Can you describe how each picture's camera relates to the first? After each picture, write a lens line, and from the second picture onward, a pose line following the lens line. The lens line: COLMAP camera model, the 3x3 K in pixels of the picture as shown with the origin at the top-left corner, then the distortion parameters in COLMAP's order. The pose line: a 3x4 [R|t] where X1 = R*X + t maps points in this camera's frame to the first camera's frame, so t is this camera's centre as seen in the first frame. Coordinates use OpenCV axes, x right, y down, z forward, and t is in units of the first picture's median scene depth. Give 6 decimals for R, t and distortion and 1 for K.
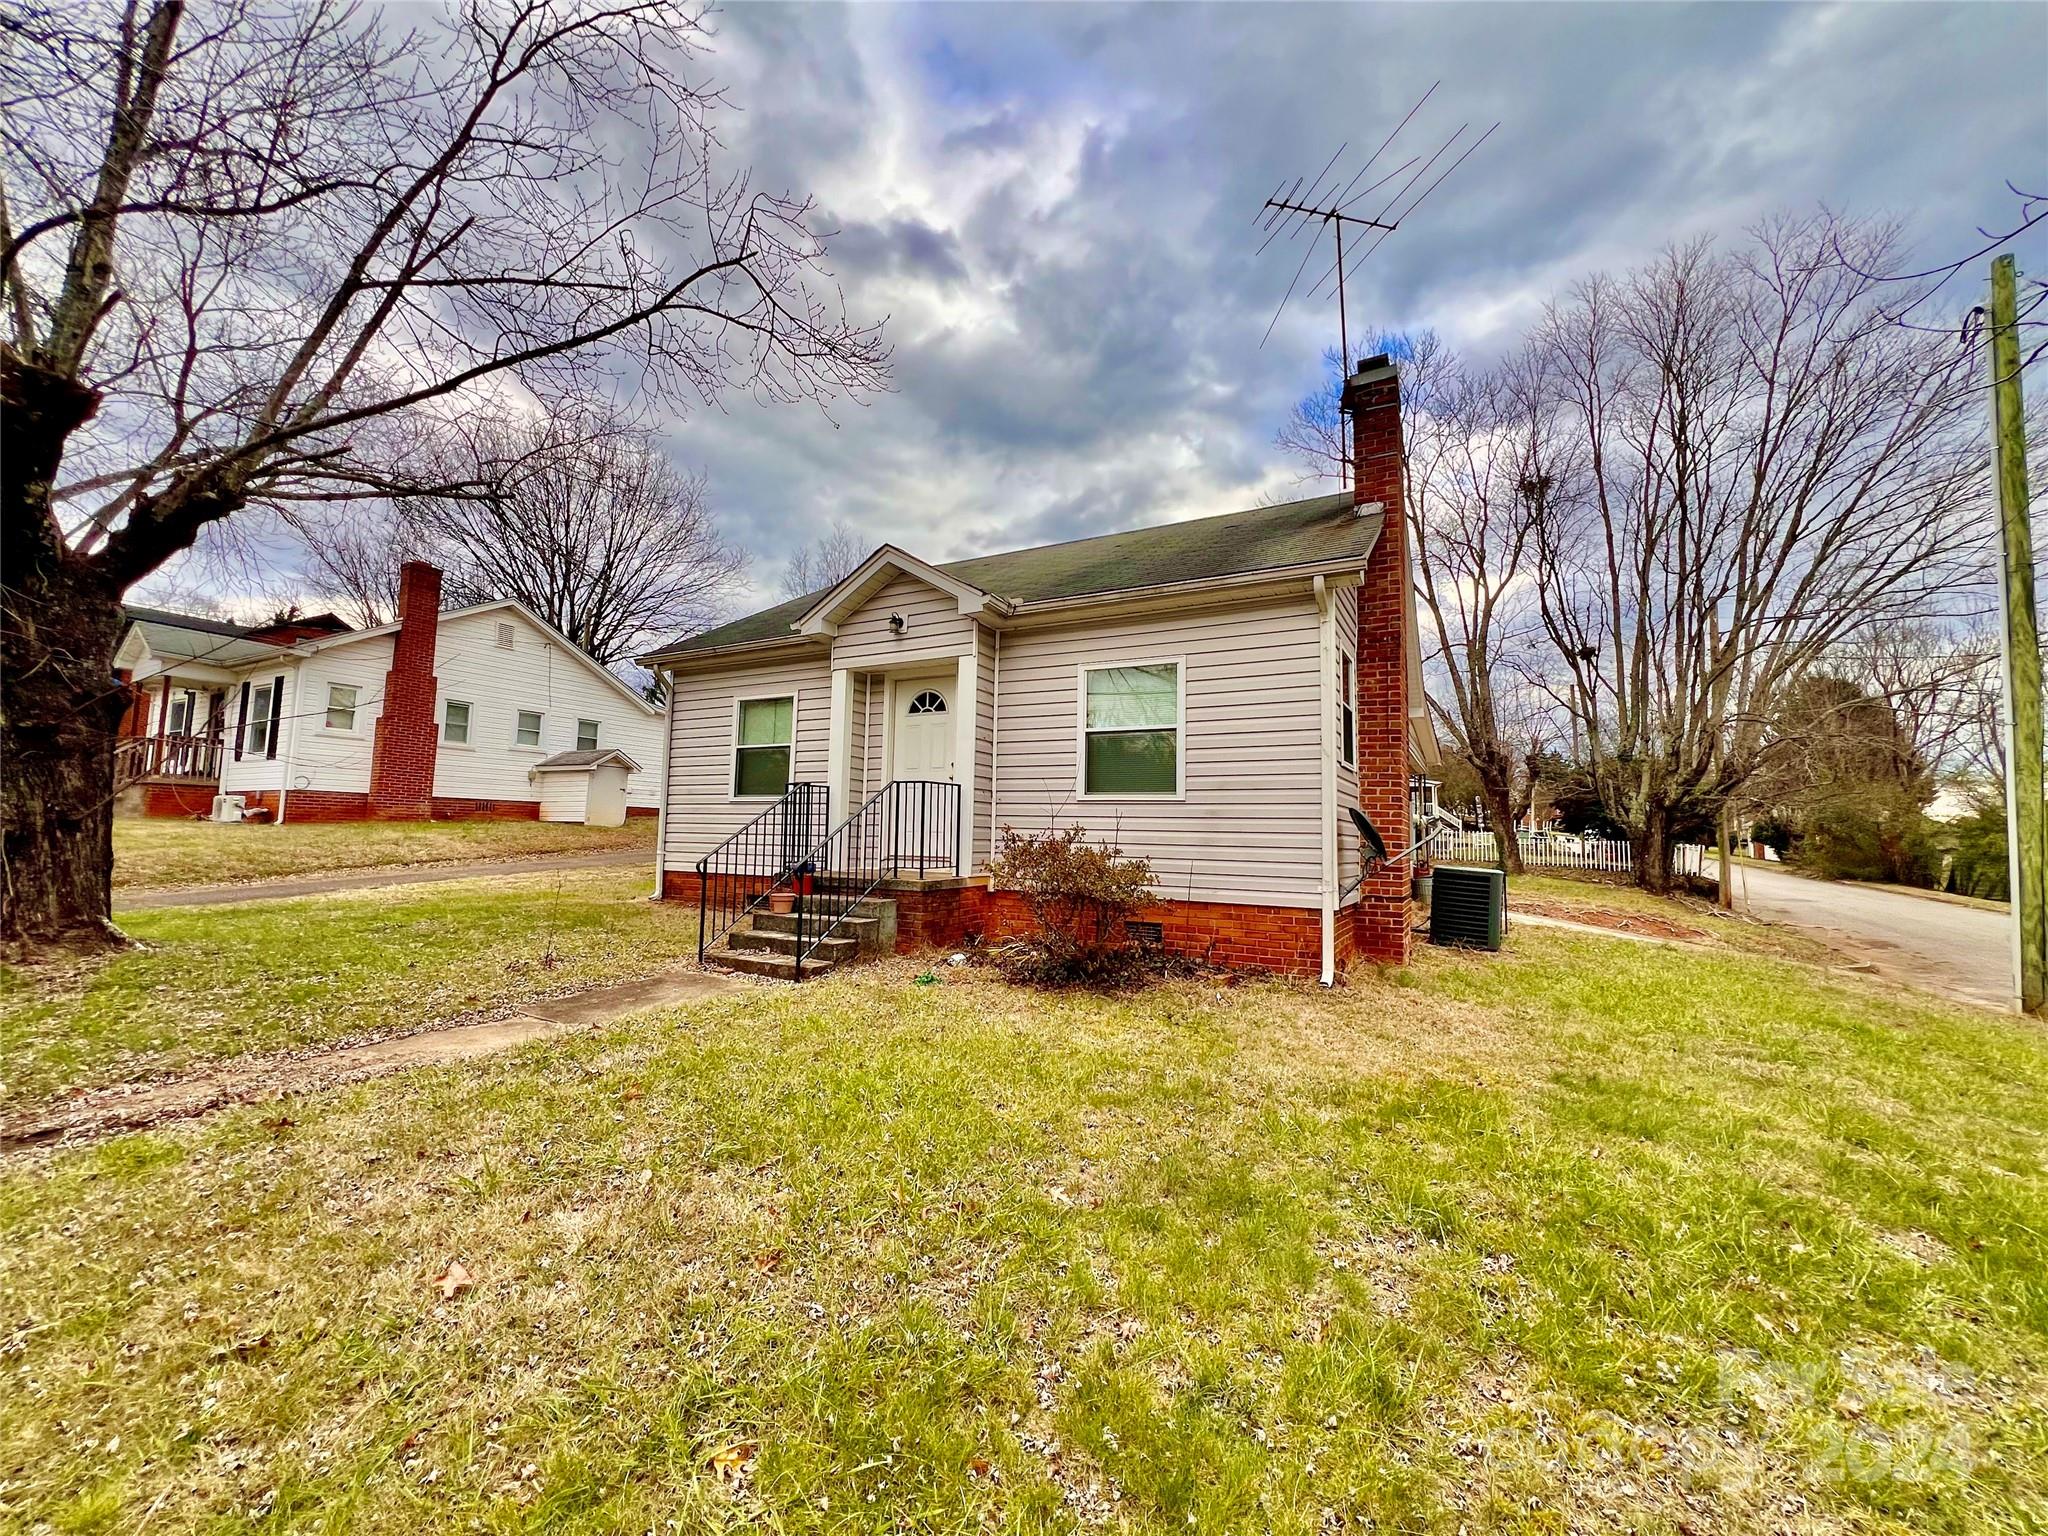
lens RADIAL K [[828.7, 0, 1039.1], [0, 828.7, 753.3], [0, 0, 1]] dist [-0.013294, 0.000361]
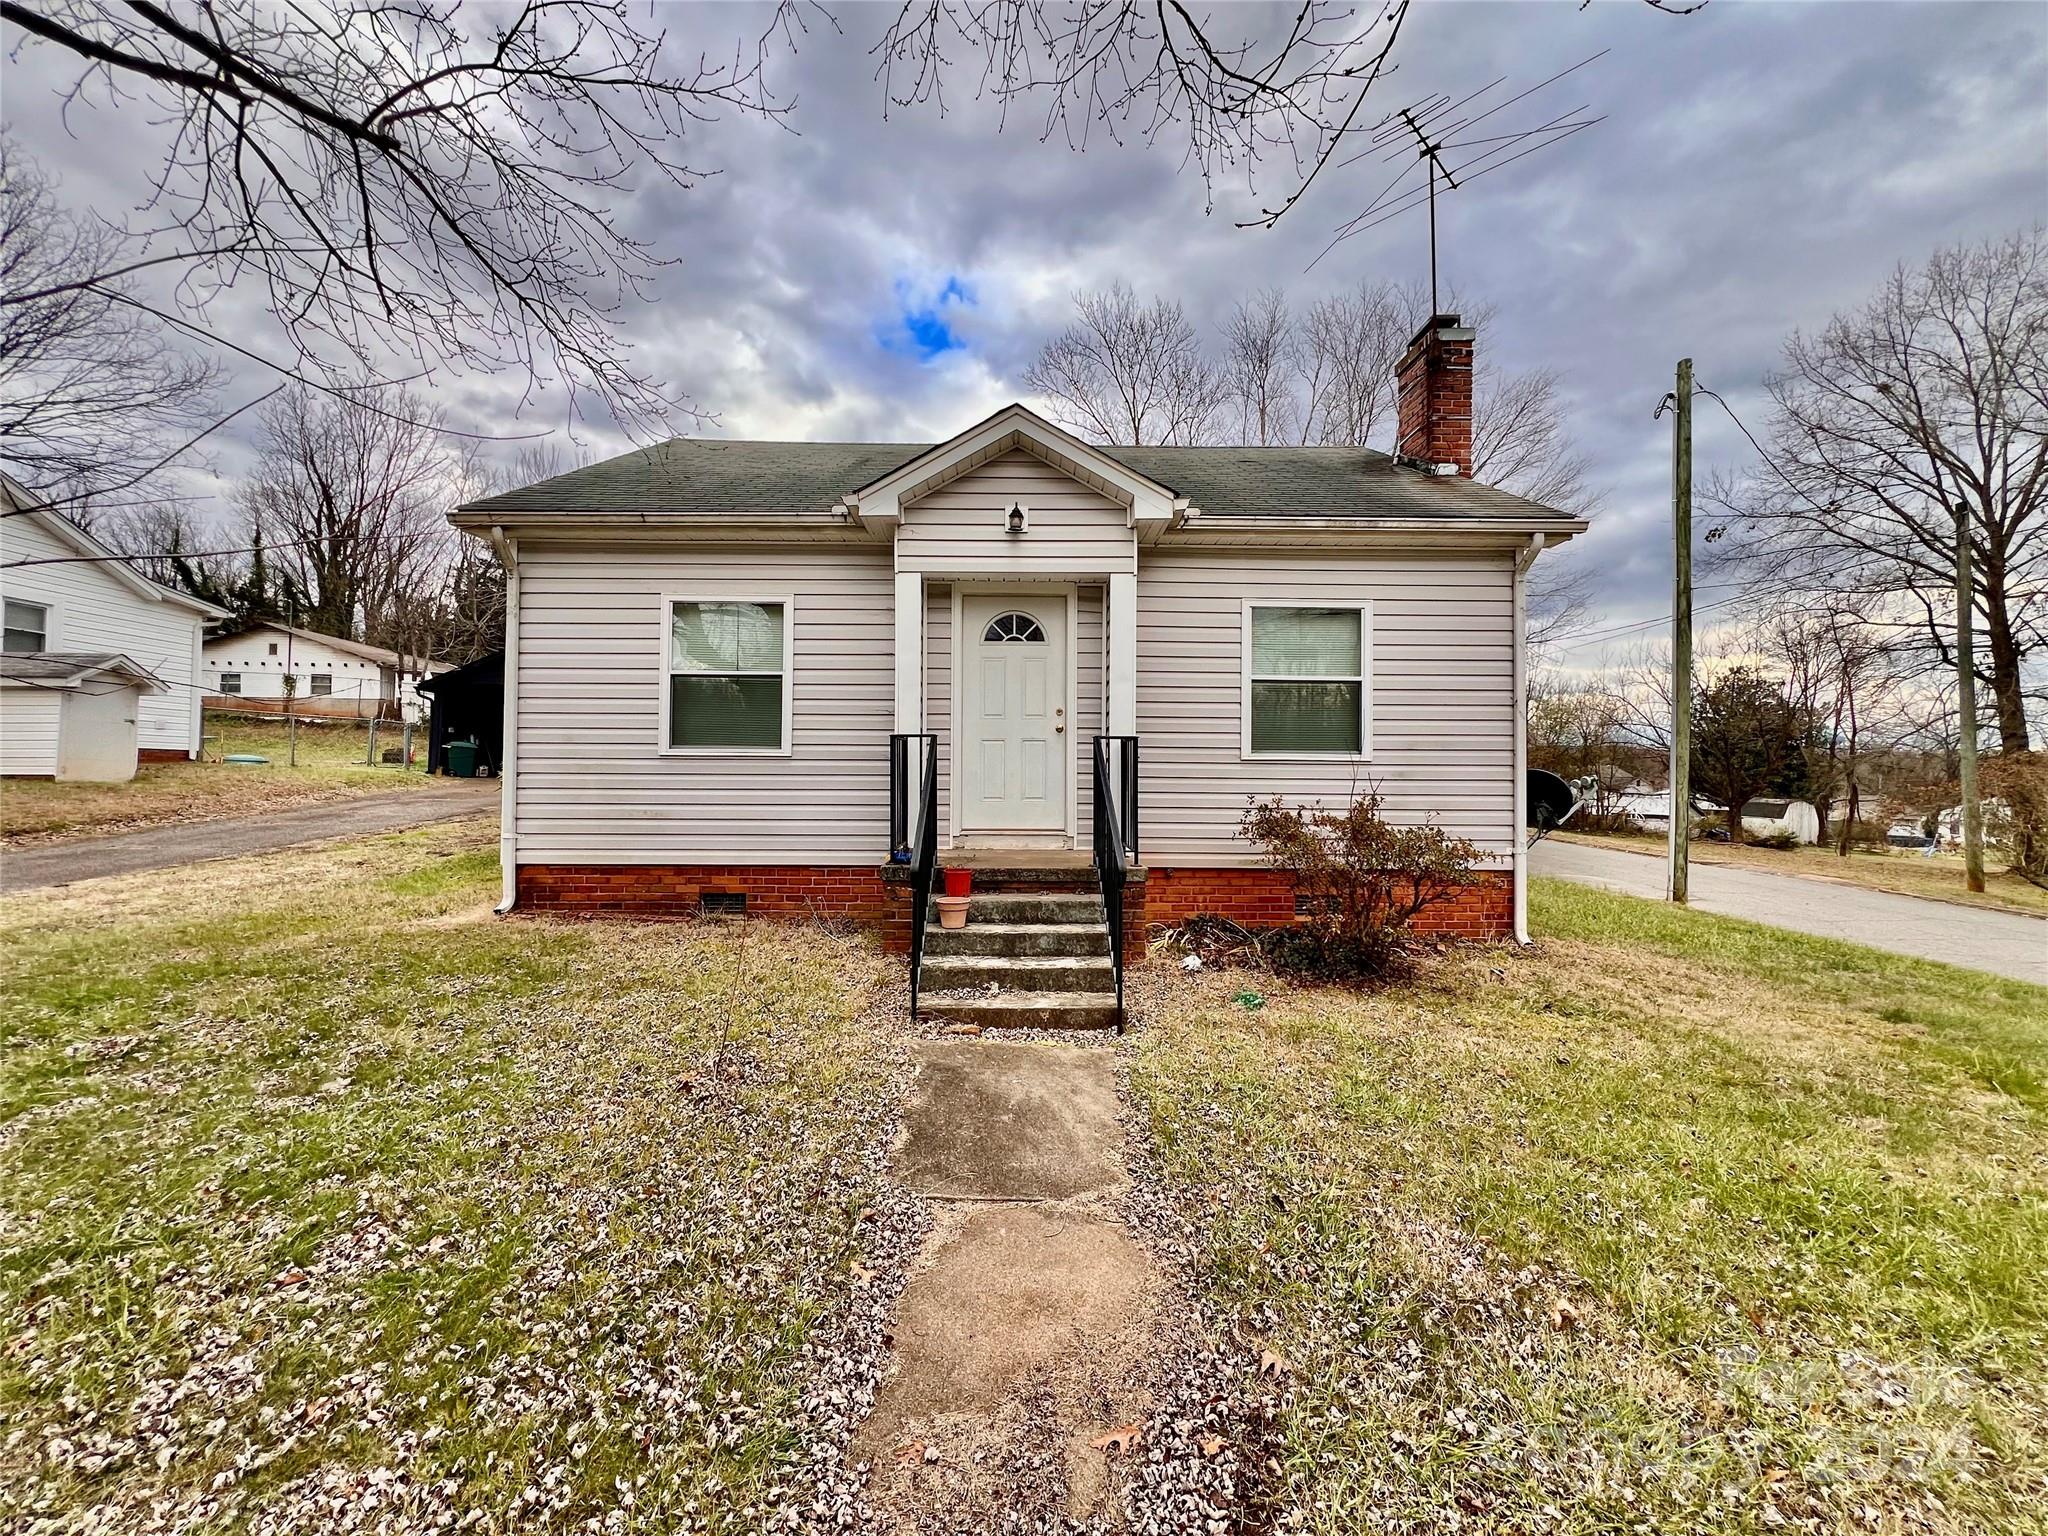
lens RADIAL K [[828.7, 0, 1019.1], [0, 828.7, 779.2], [0, 0, 1]] dist [-0.013294, 0.000361]
pose [[0.868770, -0.017745, 0.494897, -0.470624], [-0.038627, 0.993885, 0.103444, -0.002586], [-0.493707, -0.108986, 0.862772, 0.303730]]
